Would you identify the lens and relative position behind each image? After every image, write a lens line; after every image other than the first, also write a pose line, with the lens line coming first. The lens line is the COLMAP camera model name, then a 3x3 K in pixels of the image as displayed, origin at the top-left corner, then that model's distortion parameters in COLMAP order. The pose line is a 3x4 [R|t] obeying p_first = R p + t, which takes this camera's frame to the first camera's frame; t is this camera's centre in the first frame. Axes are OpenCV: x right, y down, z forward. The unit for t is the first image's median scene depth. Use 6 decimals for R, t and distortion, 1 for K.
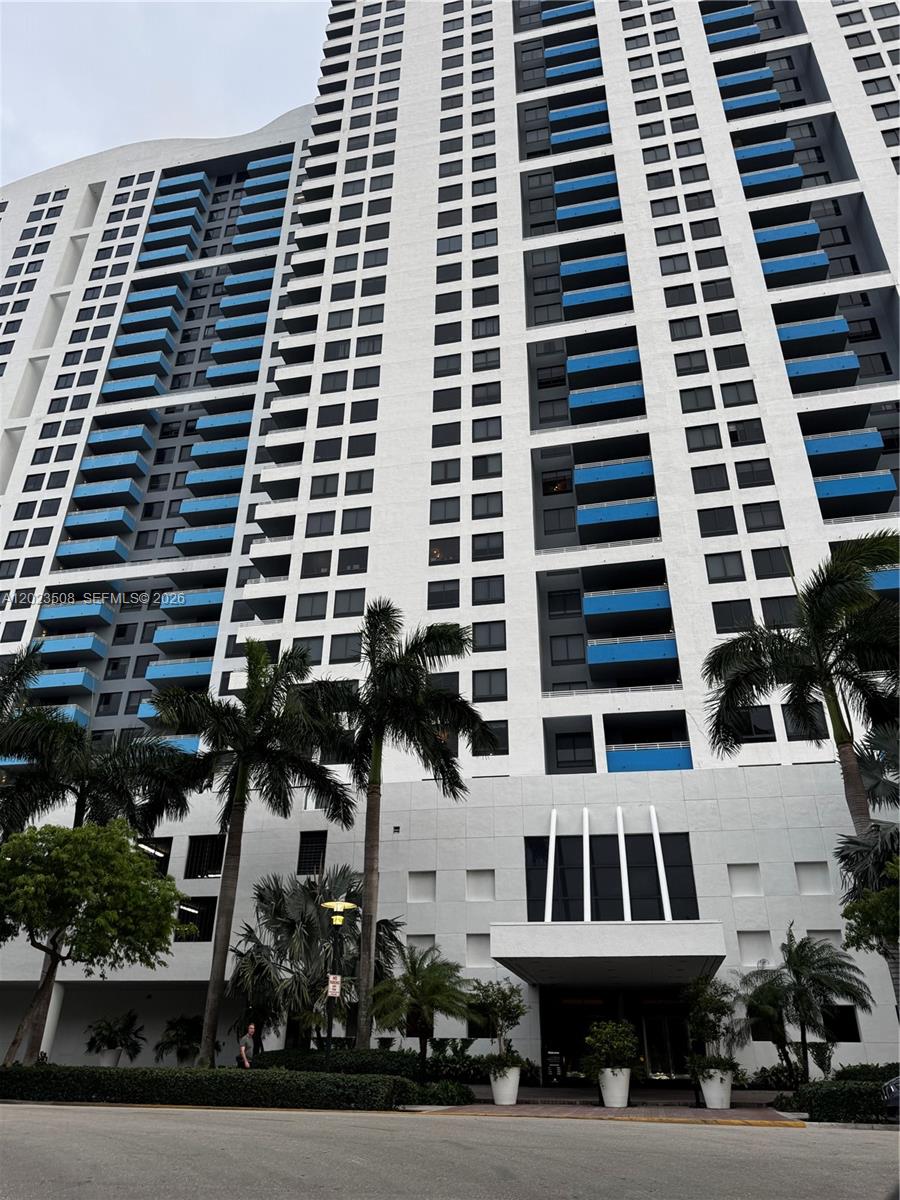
lens RADIAL K [[844.6, 0, 450.0], [0, 844.6, 600.0], [0, 0, 1]] dist [0.006644, 0.000893]
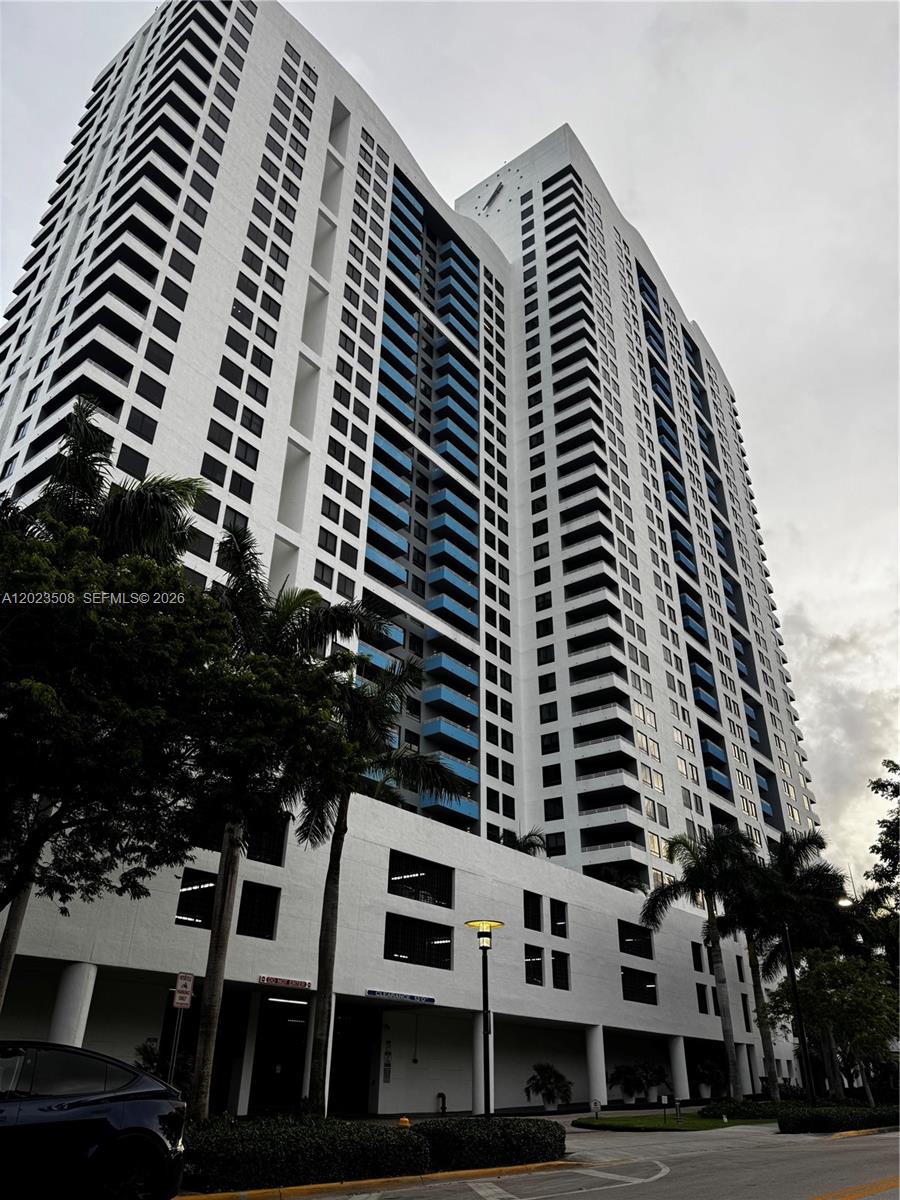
lens RADIAL K [[844.6, 0, 450.0], [0, 844.6, 600.0], [0, 0, 1]] dist [0.006644, 0.000893]
pose [[0.425723, 0.441136, 0.790037, -0.961233], [-0.450283, 0.860610, -0.237899, 0.093457], [-0.784859, -0.254461, 0.565018, 0.192921]]
